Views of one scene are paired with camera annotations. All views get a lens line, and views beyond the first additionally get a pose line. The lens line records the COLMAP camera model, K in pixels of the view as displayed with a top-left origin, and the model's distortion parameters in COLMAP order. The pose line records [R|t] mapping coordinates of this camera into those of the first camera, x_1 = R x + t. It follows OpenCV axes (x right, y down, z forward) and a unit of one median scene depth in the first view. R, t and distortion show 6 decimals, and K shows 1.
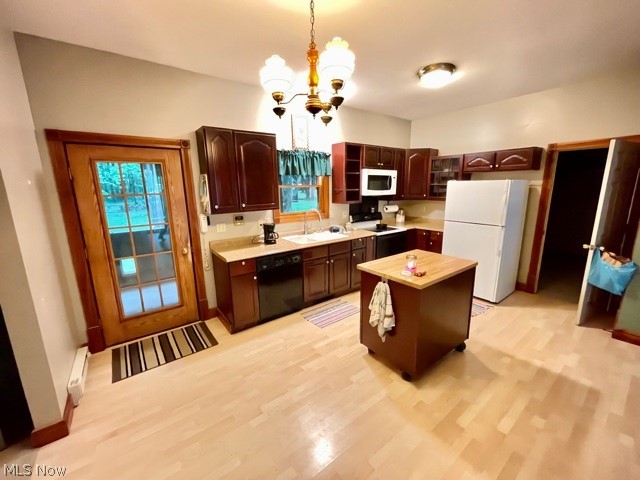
lens RADIAL K [[259.7, 0, 319.8], [0, 259.7, 238.1], [0, 0, 1]] dist [-0.000423, -0.000049]
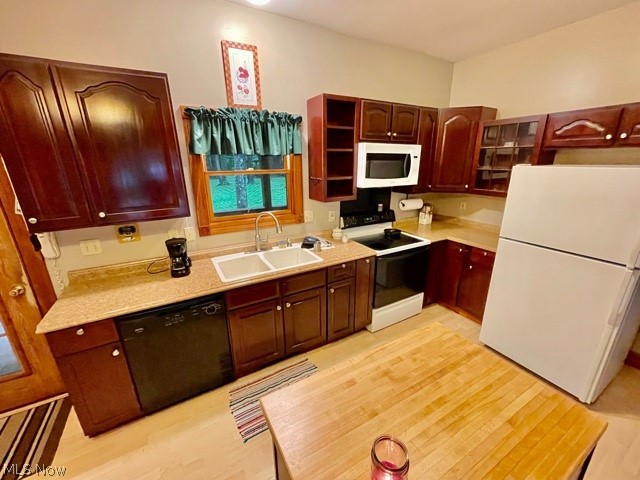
lens RADIAL K [[259.7, 0, 319.8], [0, 259.7, 238.1], [0, 0, 1]] dist [-0.000423, -0.000049]
pose [[0.991668, 0.041281, -0.122026, 0.154928], [-0.029694, 0.995006, 0.095297, -0.101179], [0.125350, -0.090879, 0.987941, 0.375289]]
